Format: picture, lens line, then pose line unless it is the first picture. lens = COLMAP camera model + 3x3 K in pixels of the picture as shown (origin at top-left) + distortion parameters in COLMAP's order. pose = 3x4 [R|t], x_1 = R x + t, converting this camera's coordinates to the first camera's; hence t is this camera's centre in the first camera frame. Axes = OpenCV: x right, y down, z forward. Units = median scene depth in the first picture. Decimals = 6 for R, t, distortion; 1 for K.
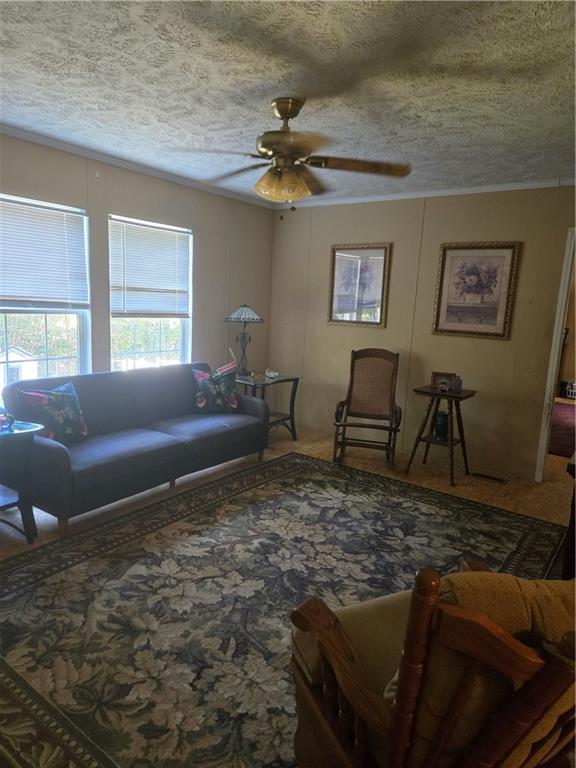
lens RADIAL K [[513.5, 0, 276.5], [0, 513.5, 378.6], [0, 0, 1]] dist [0.083851, -0.069686]
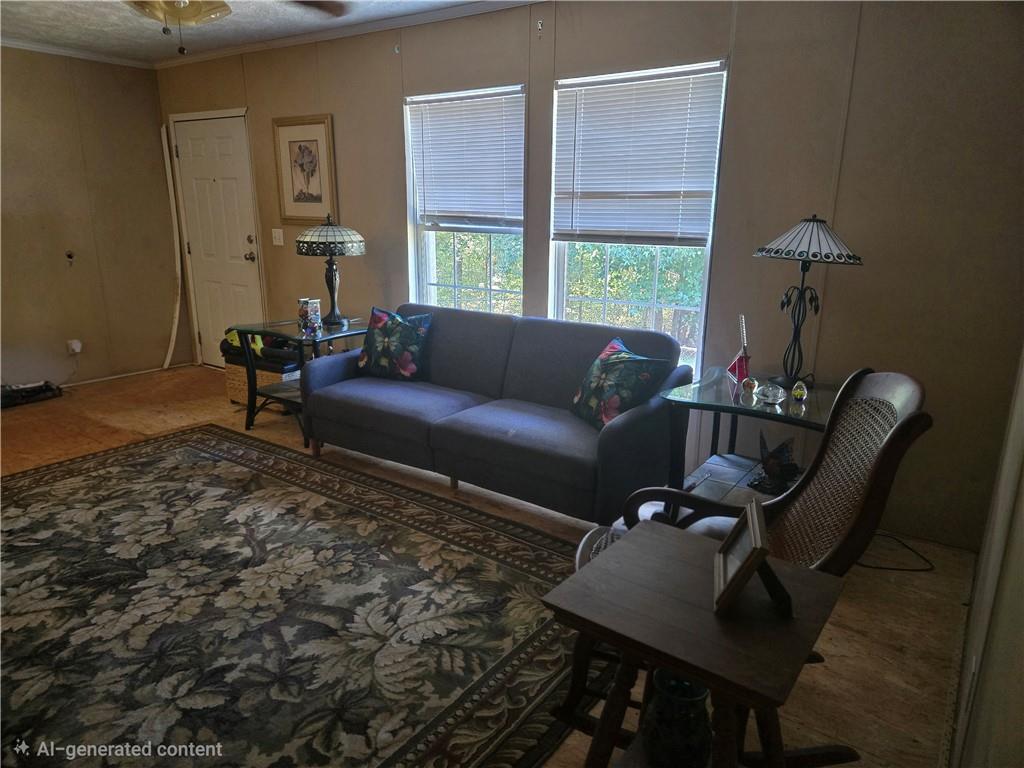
lens RADIAL K [[684.7, 0, 513.0], [0, 684.7, 393.1], [0, 0, 1]] dist [0.083851, -0.069686]
pose [[0.010446, 0.218577, -0.975764, 0.770351], [-0.164675, 0.962870, 0.213925, -0.137744], [0.986293, 0.158449, 0.046052, 1.186390]]
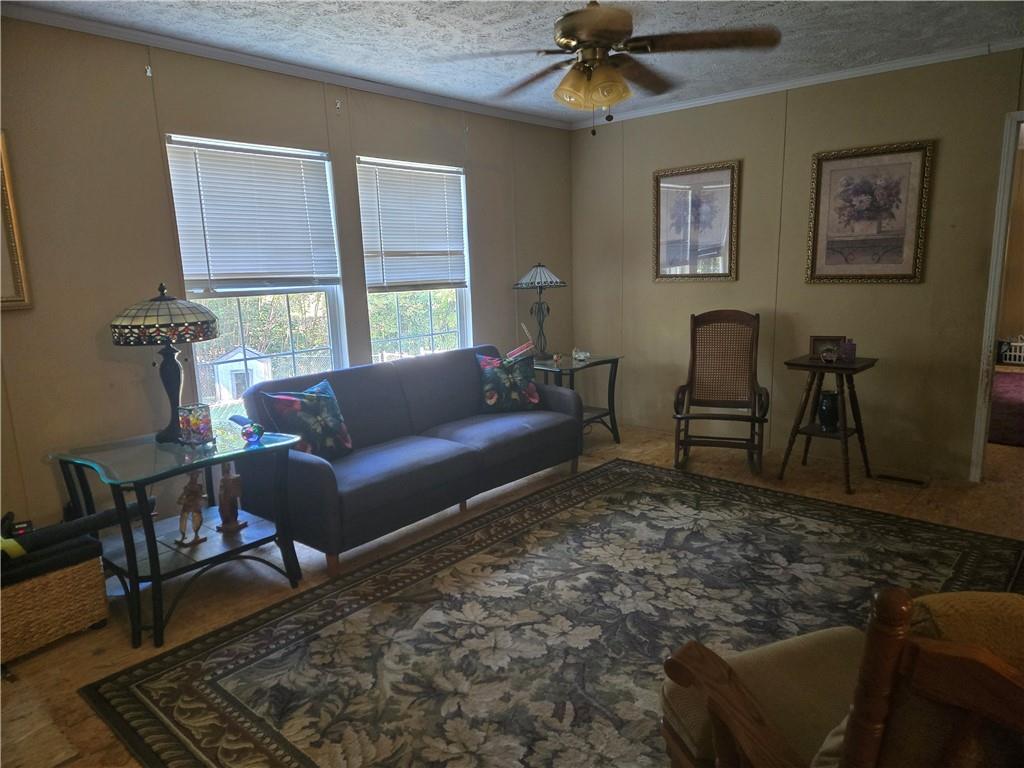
lens RADIAL K [[684.7, 0, 509.7], [0, 684.7, 392.4], [0, 0, 1]] dist [0.083851, -0.069686]
pose [[0.993552, -0.059873, -0.096281, -0.030534], [0.063055, 0.997548, 0.030357, 0.012409], [0.094228, -0.036233, 0.994891, 0.010405]]
